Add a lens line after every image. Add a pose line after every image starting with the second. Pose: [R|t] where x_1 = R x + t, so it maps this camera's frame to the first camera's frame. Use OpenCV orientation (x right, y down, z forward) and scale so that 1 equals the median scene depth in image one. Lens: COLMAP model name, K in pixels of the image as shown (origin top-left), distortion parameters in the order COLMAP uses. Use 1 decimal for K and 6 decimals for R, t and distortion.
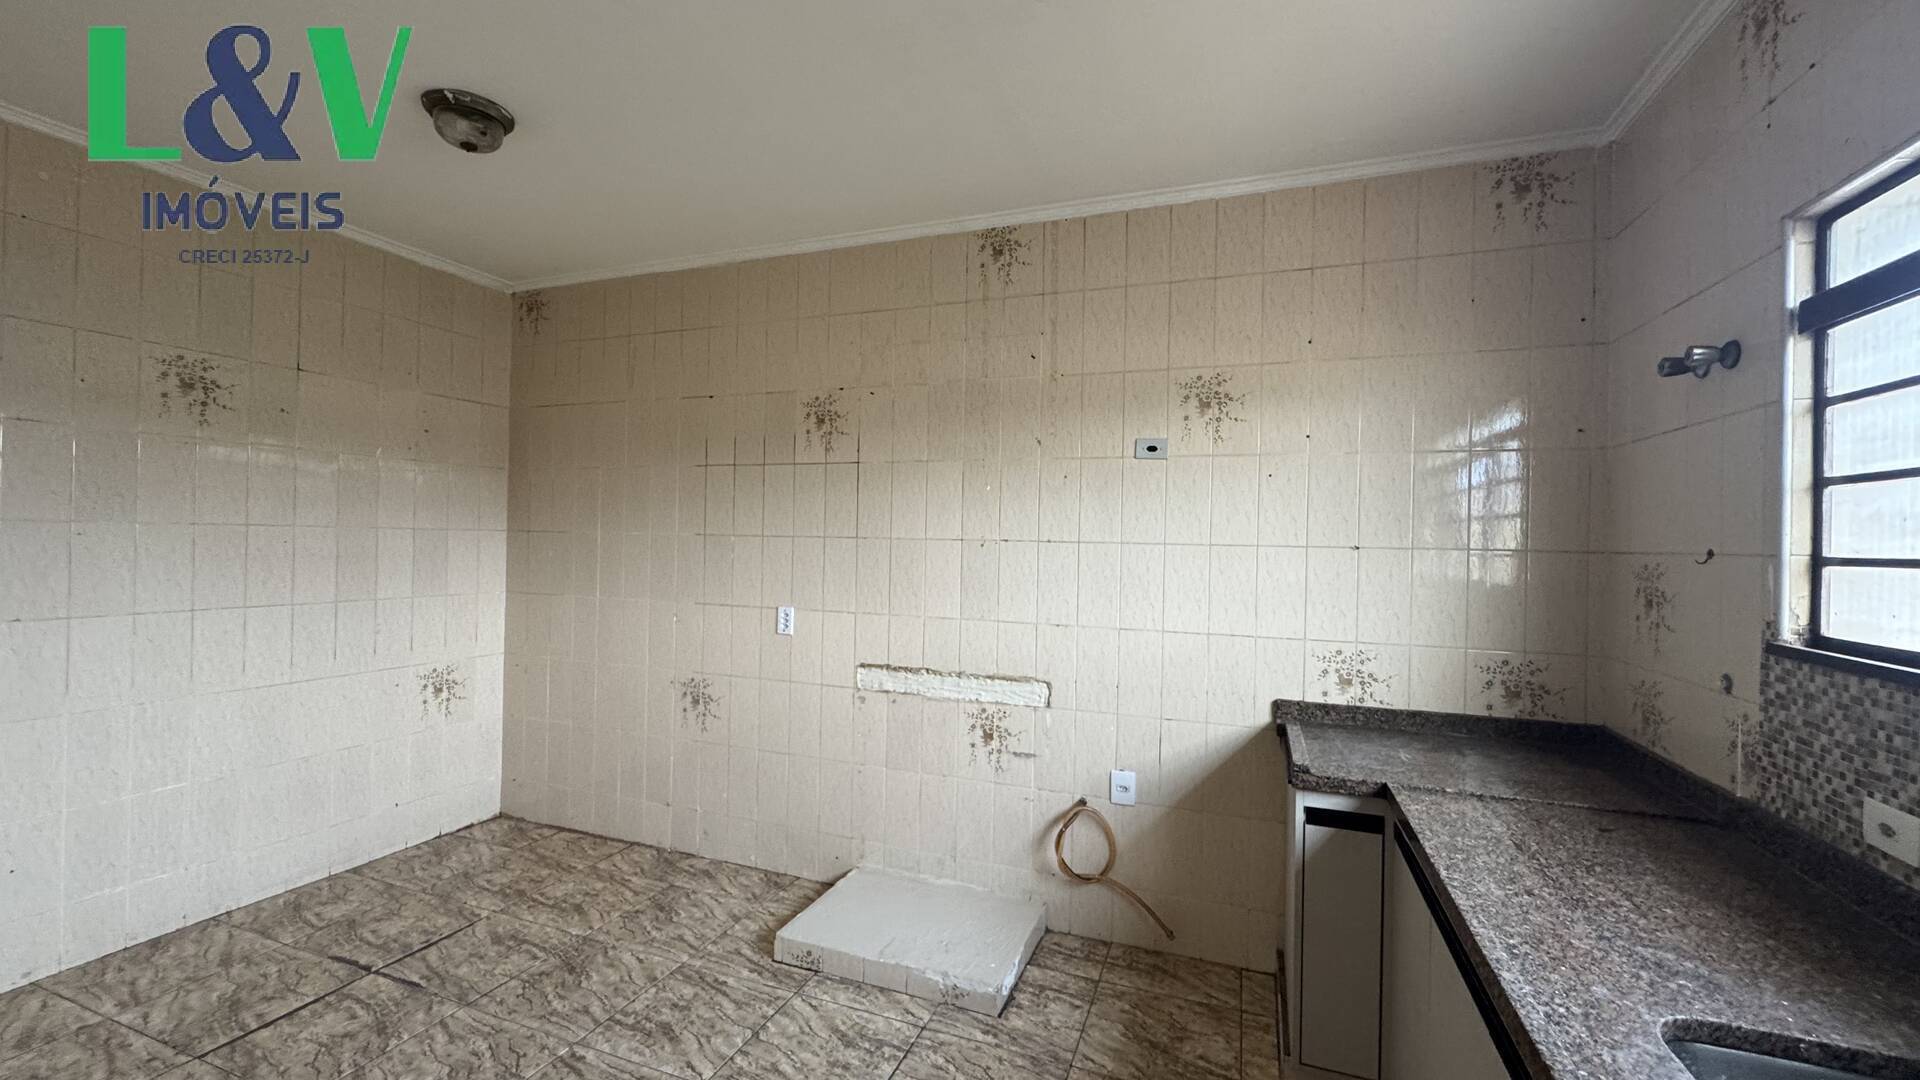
lens RADIAL K [[763.4, 0, 961.7], [0, 763.4, 539.7], [0, 0, 1]] dist [-0.002186, 0.000156]
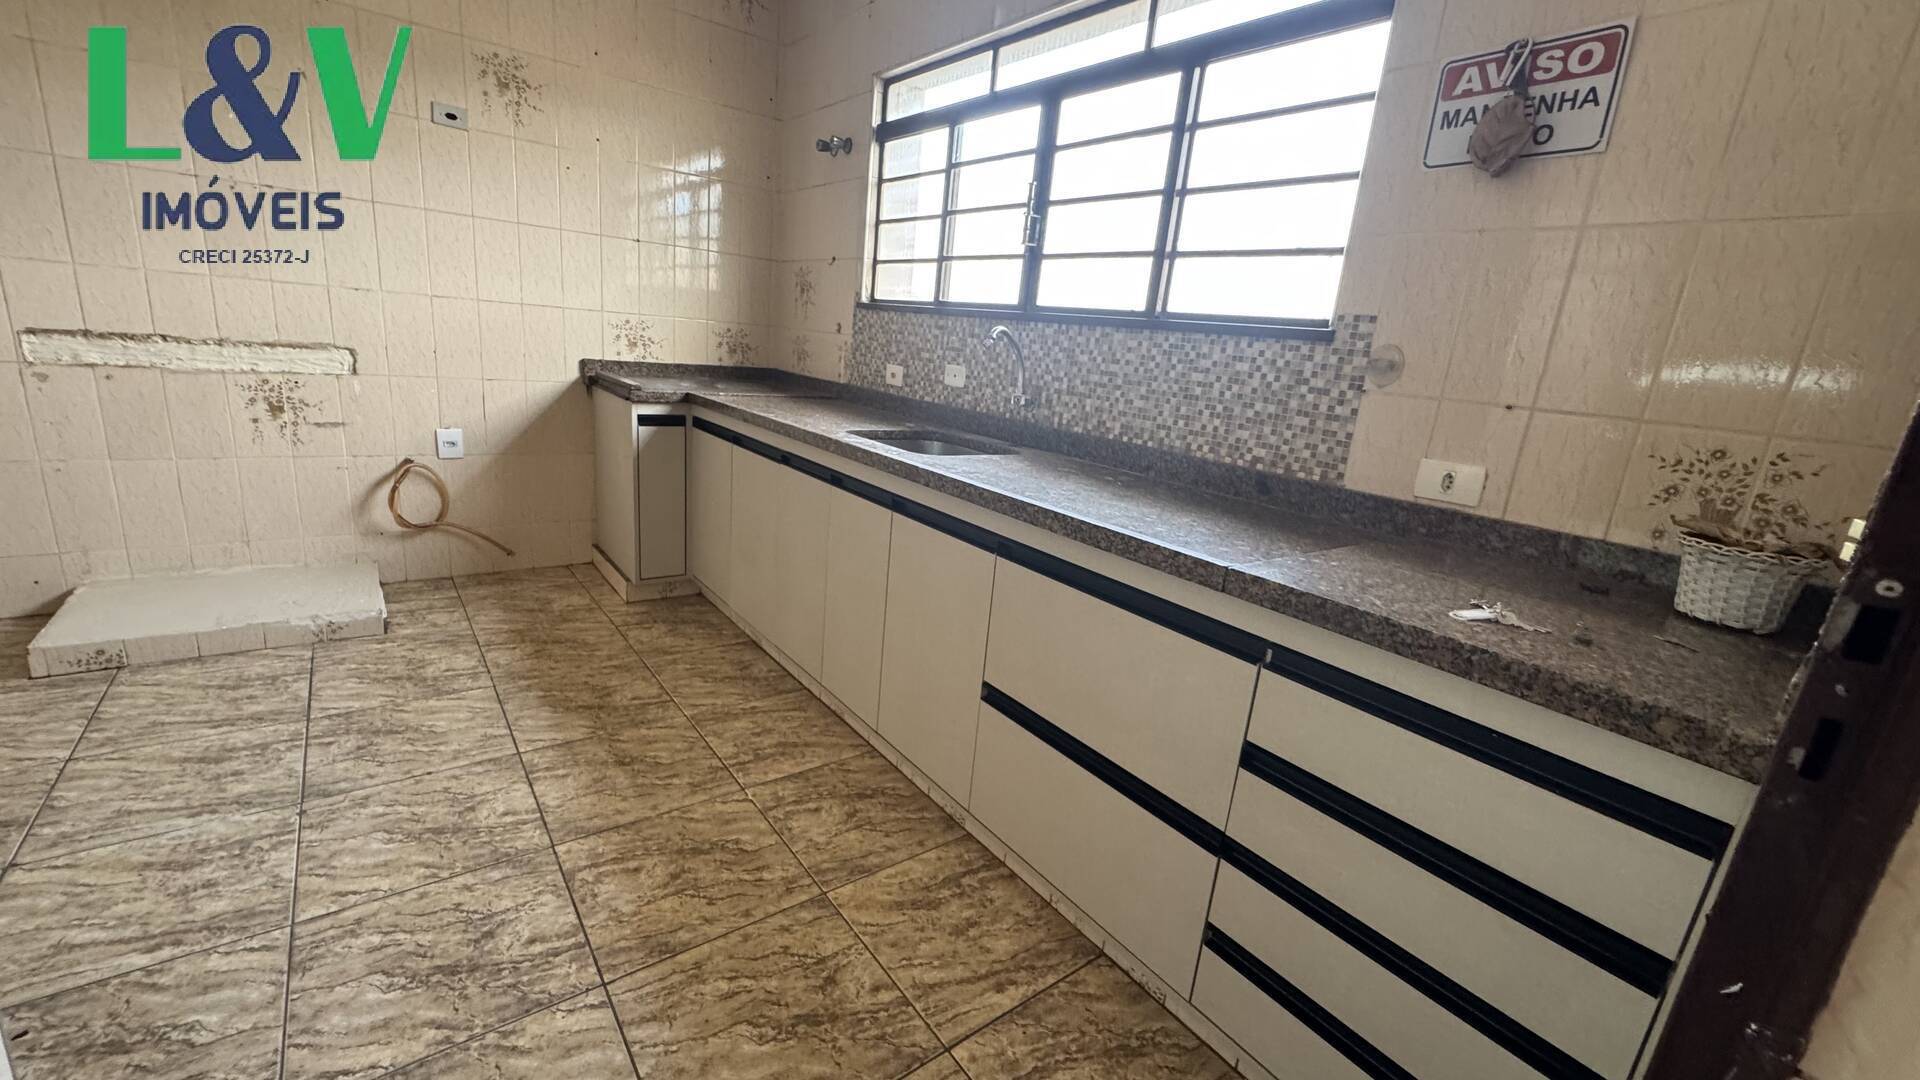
lens RADIAL K [[763.4, 0, 956.8], [0, 763.4, 536.6], [0, 0, 1]] dist [-0.002186, 0.000156]
pose [[0.526487, -0.187312, 0.829292, -0.364363], [-0.084270, 0.959127, 0.270138, 0.093237], [-0.845996, -0.212109, 0.489183, -0.216493]]
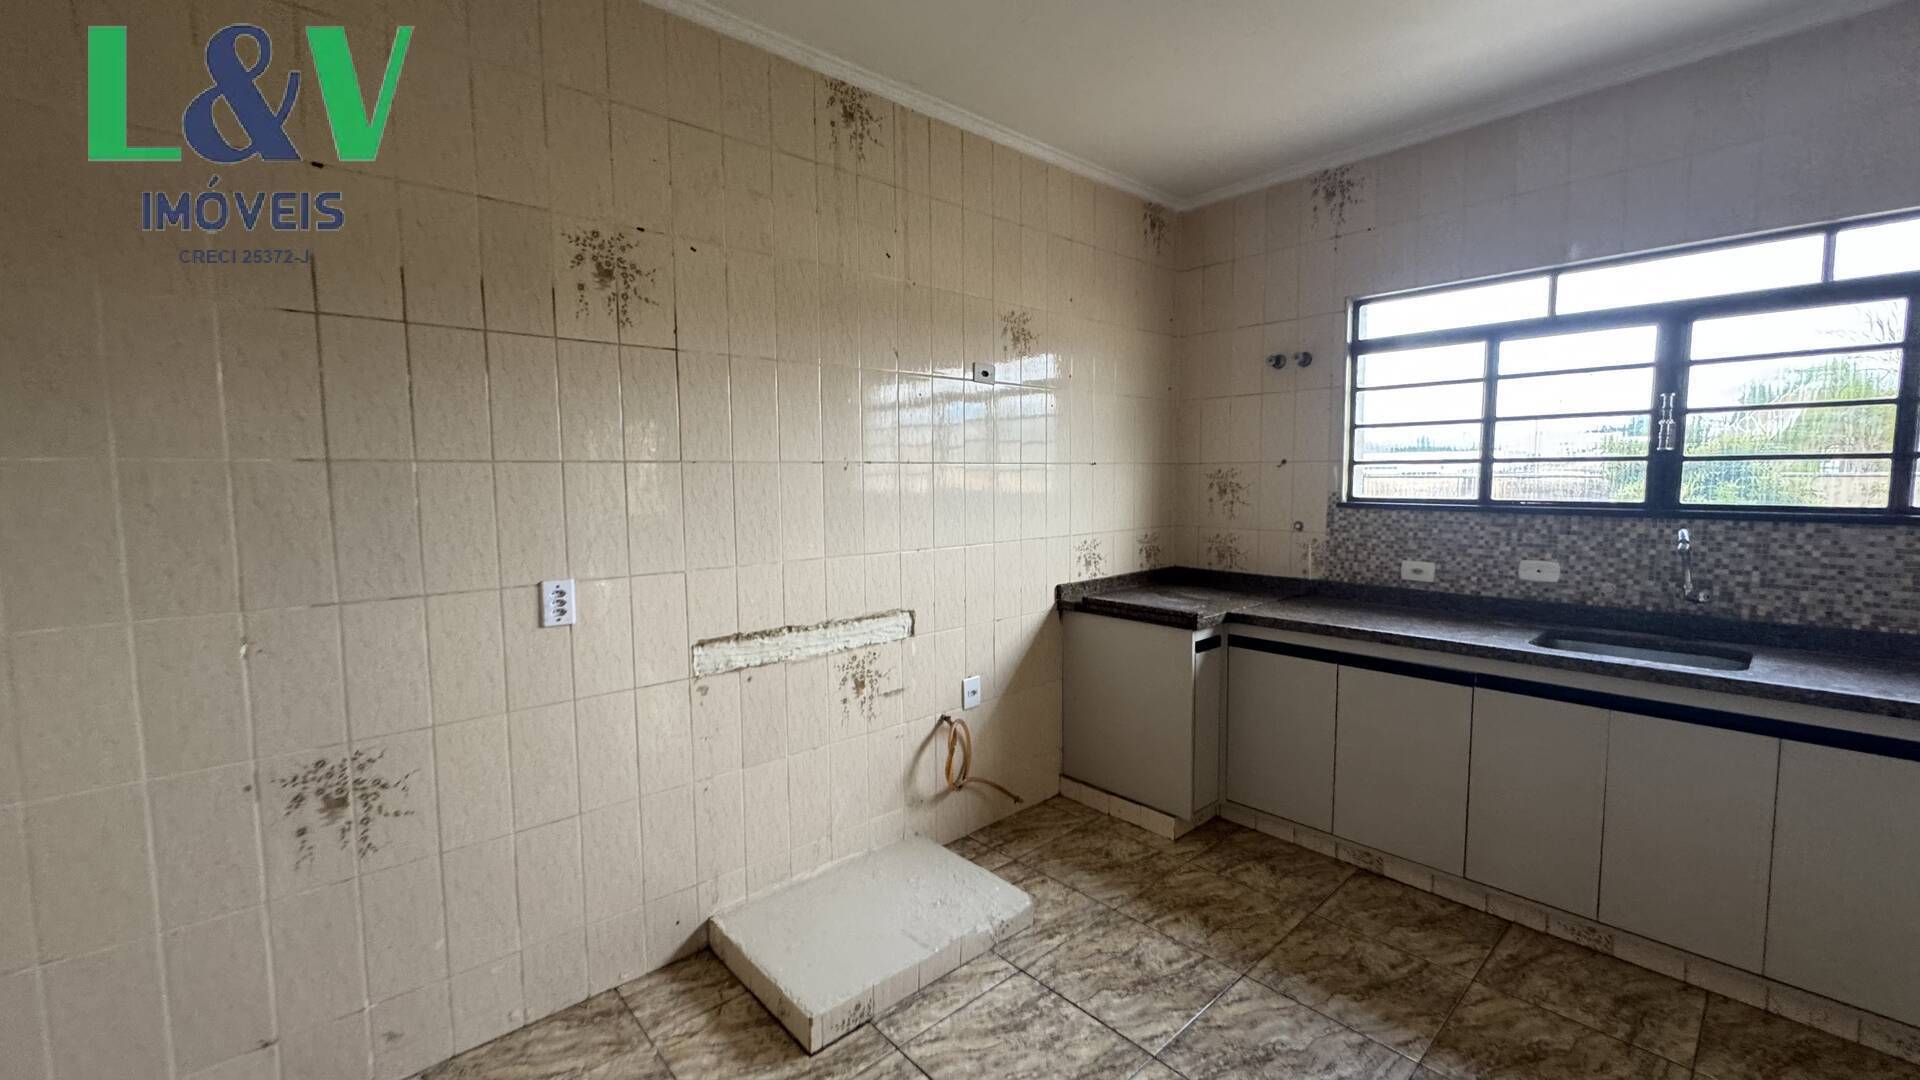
lens RADIAL K [[763.4, 0, 961.9], [0, 763.4, 537.0], [0, 0, 1]] dist [-0.002186, 0.000156]
pose [[0.457519, -0.097322, 0.883858, -0.745332], [0.017522, 0.994786, 0.100466, -0.000050], [-0.889027, -0.030478, 0.456839, 0.547372]]
